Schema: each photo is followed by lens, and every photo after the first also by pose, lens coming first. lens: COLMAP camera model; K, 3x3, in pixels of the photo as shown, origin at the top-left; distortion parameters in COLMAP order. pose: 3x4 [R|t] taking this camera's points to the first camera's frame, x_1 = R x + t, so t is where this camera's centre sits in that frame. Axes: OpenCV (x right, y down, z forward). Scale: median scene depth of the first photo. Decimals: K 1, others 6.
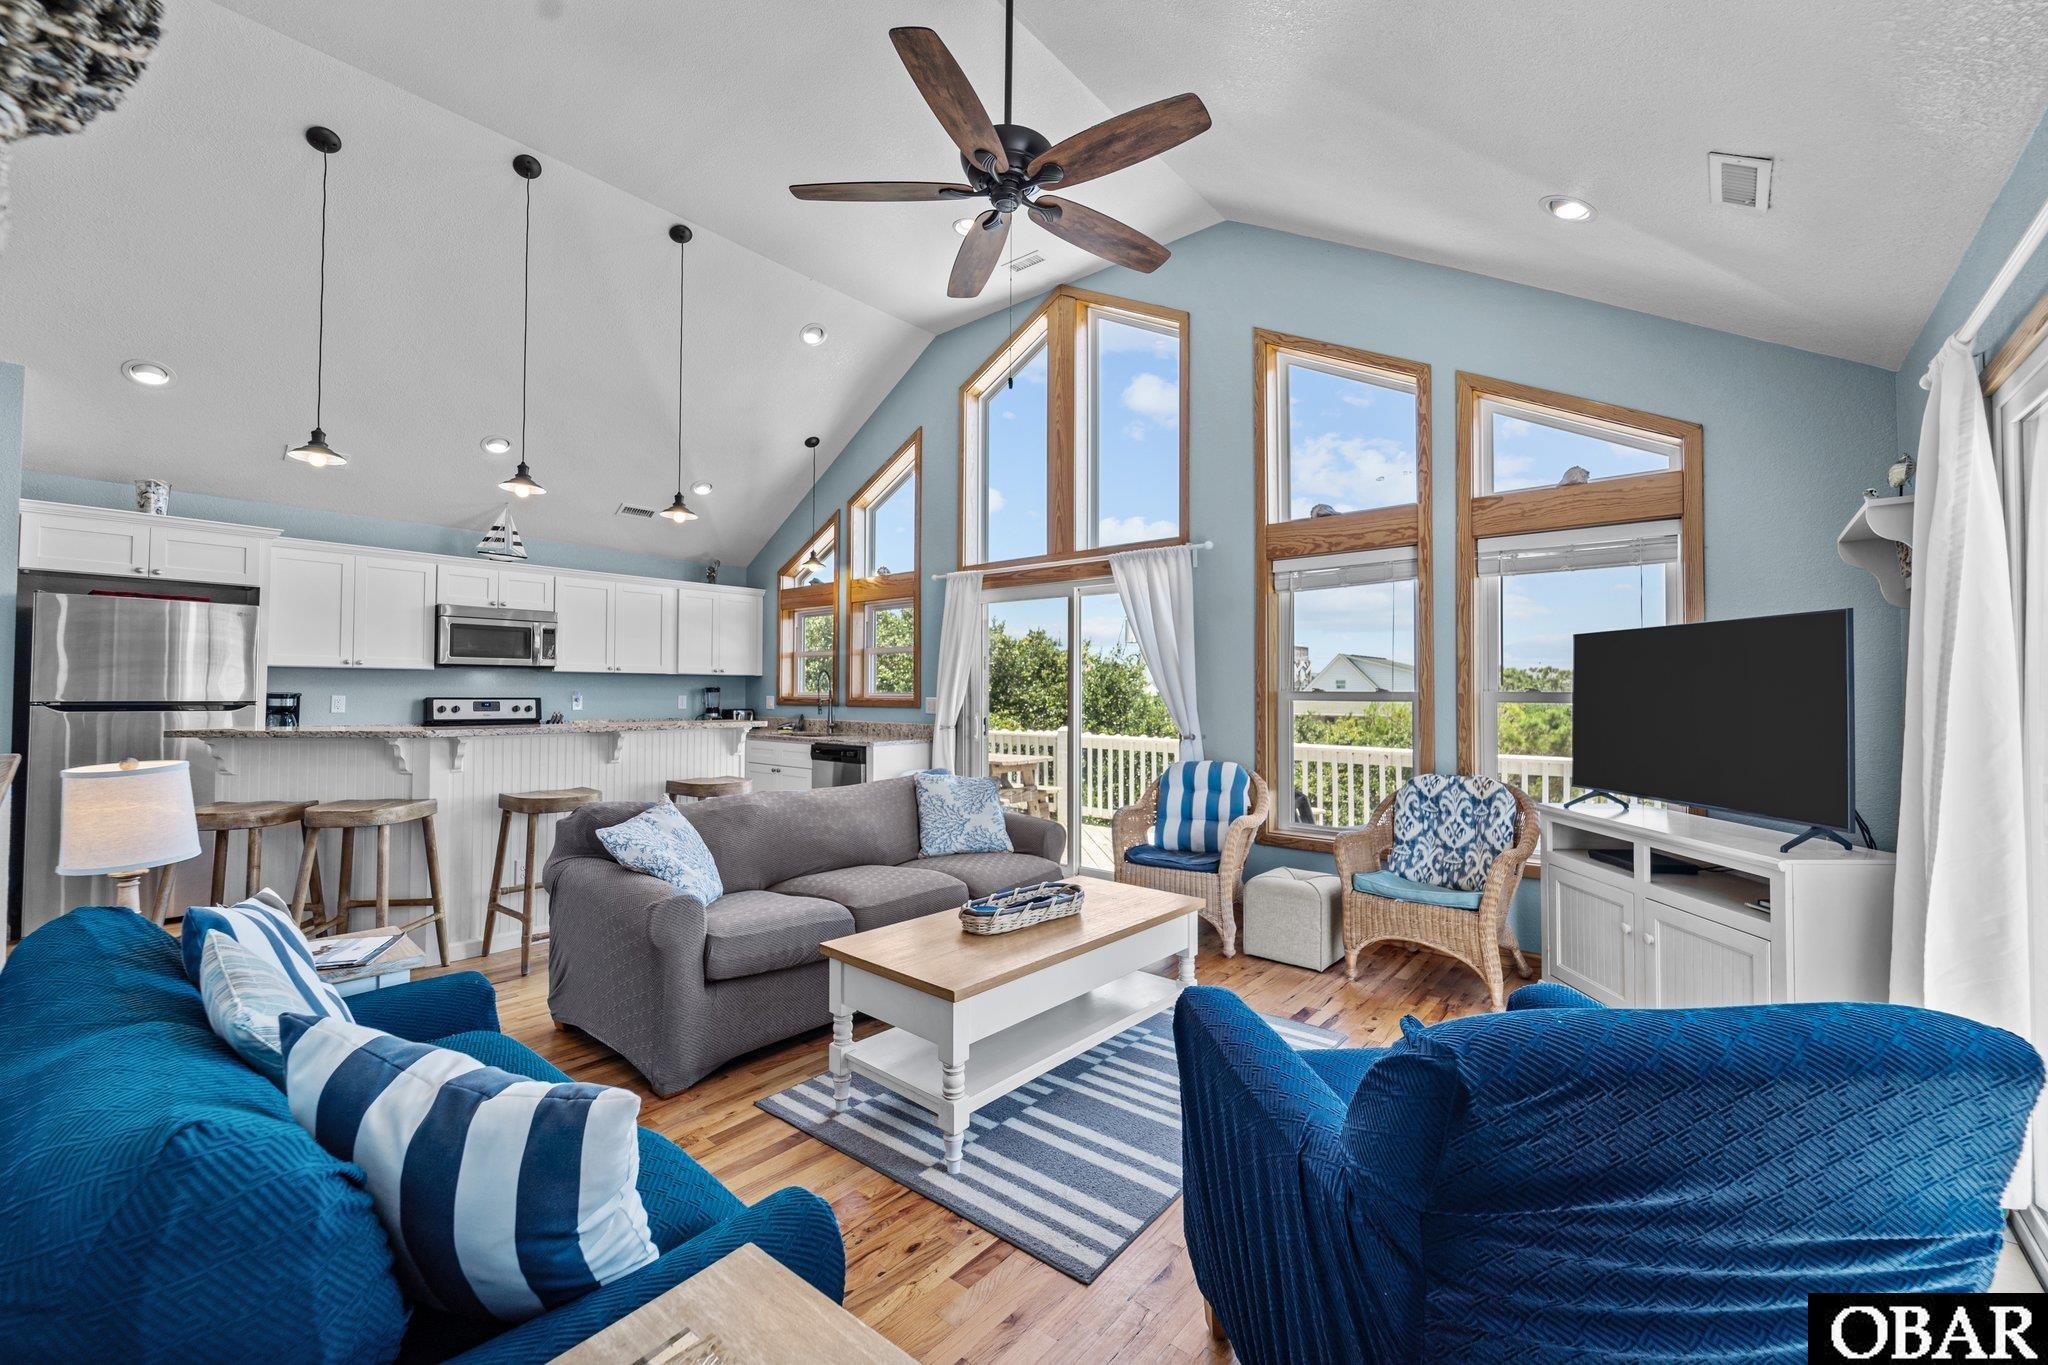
lens RADIAL K [[824.4, 0, 1020.6], [0, 824.4, 672.6], [0, 0, 1]] dist [0.001138, -0.000118]
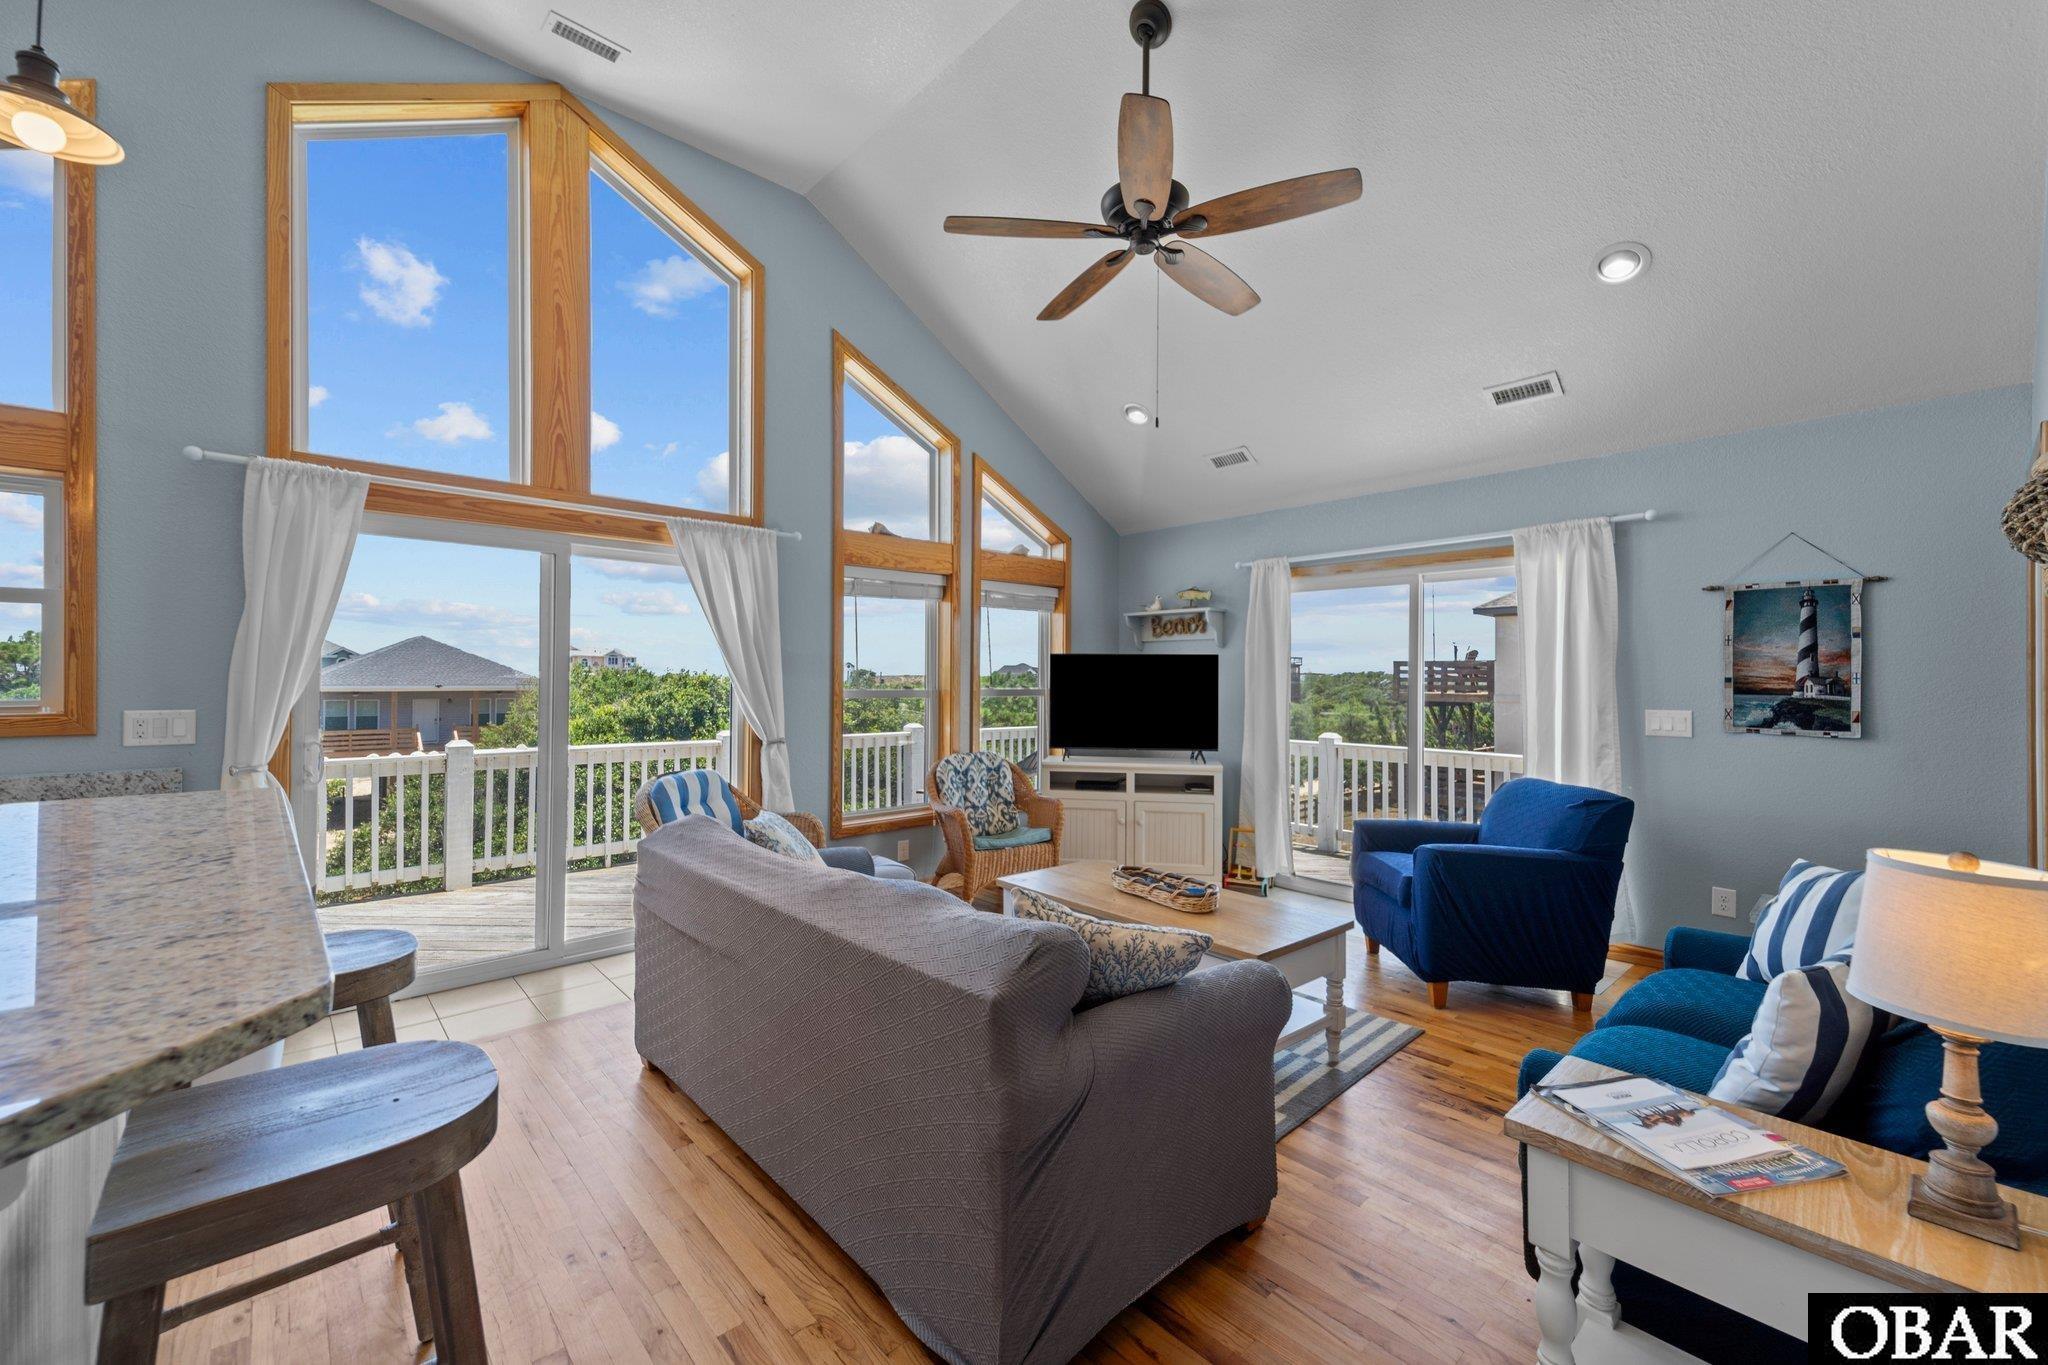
lens RADIAL K [[831.0, 0, 1028.1], [0, 831.0, 673.8], [0, 0, 1]] dist [0.024949, -0.000423]
pose [[0.125055, 0.002537, 0.992147, -0.553723], [-0.029356, 0.999568, 0.001144, -0.004929], [-0.991715, -0.029269, 0.125075, 0.494525]]
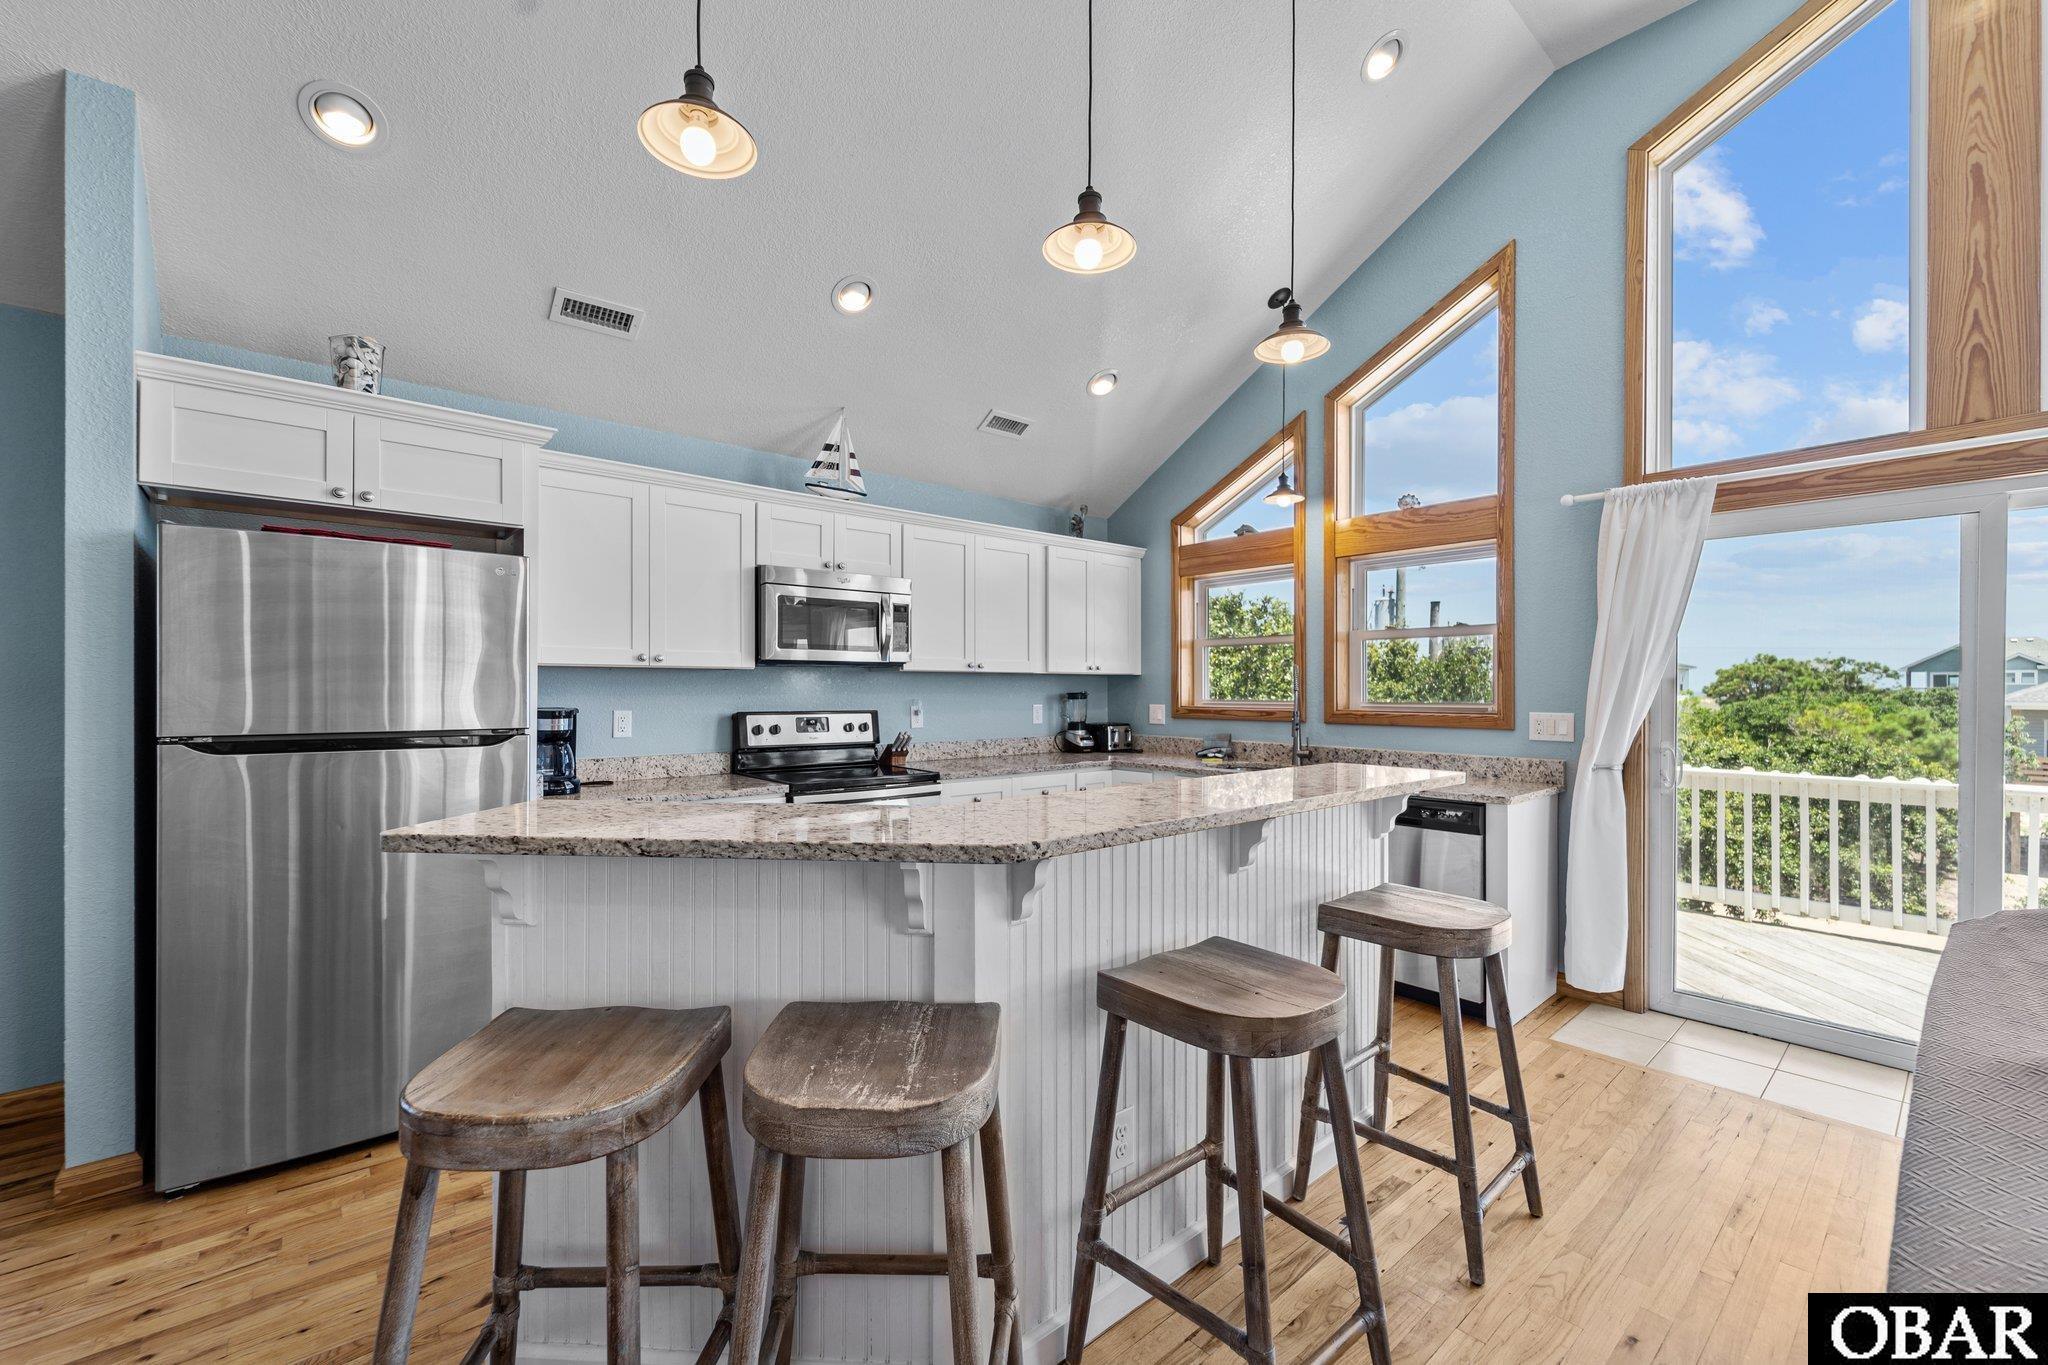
lens RADIAL K [[833.9, 0, 1017.4], [0, 833.9, 691.2], [0, 0, 1]] dist [0.001061, -0.000321]
pose [[0.987658, -0.001761, -0.156618, -0.408377], [0.006067, 0.999617, 0.027018, -0.002607], [0.156510, -0.027635, 0.987290, 0.396387]]
